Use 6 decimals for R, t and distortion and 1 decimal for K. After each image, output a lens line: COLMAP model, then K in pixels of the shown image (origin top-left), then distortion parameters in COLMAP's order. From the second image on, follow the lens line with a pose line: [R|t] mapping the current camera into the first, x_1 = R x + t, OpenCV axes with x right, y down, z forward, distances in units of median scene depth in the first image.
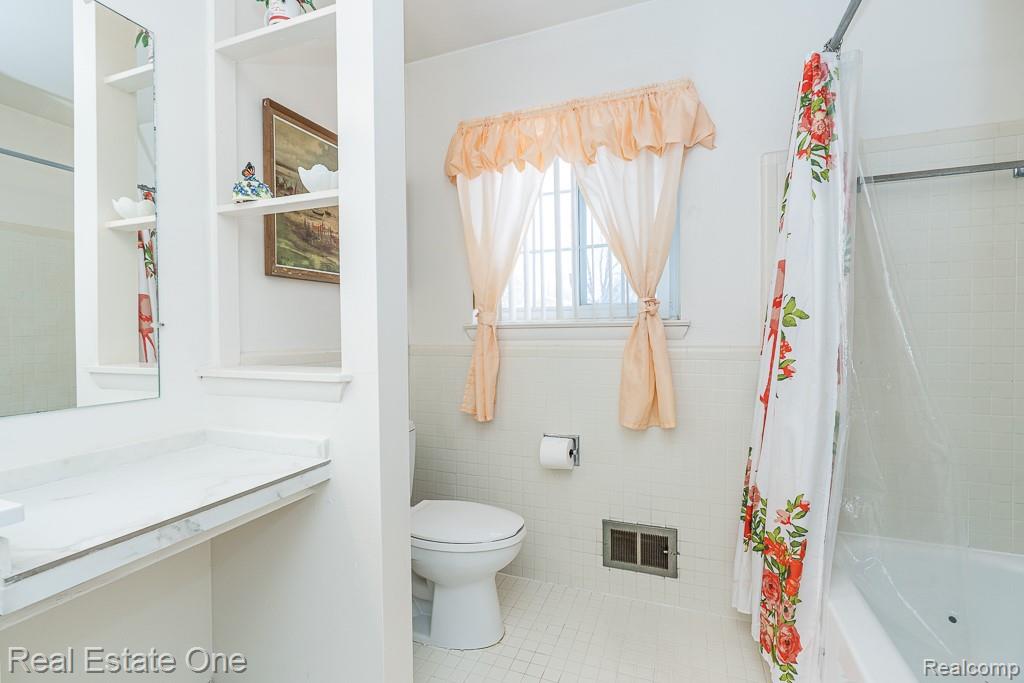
lens RADIAL K [[469.5, 0, 514.7], [0, 469.5, 338.8], [0, 0, 1]] dist [-0.003465, 0.000645]
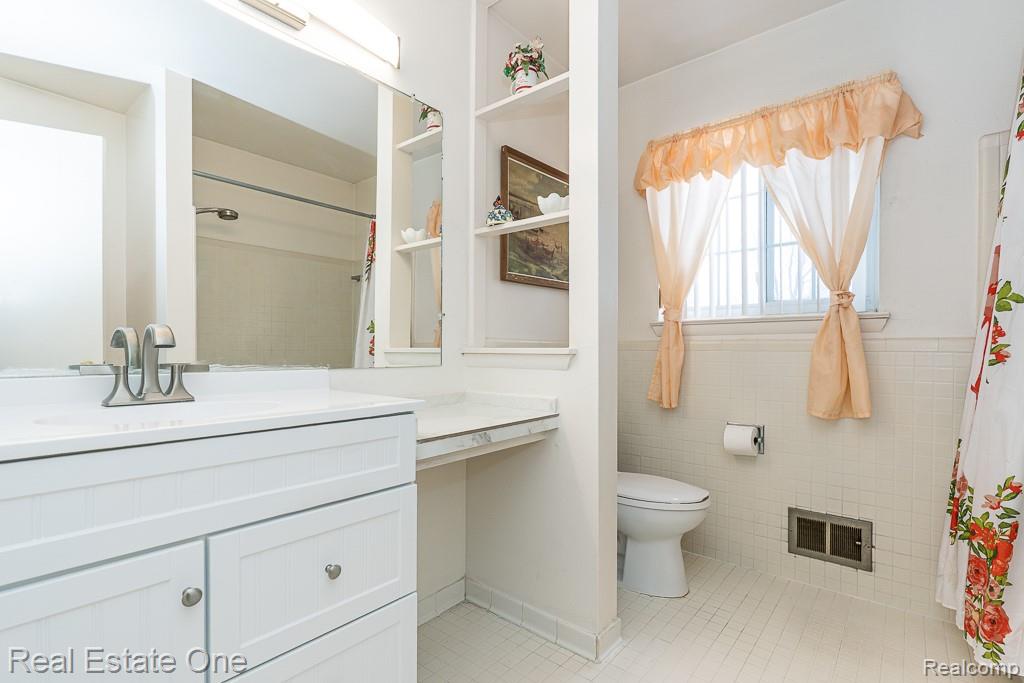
lens RADIAL K [[488.0, 0, 514.7], [0, 488.0, 353.6], [0, 0, 1]] dist [-0.004716, 0.001378]
pose [[0.945575, 0.012397, -0.325168, -0.045001], [-0.014017, 0.999898, -0.002639, 0.066728], [0.325102, 0.007054, 0.945653, -0.252921]]
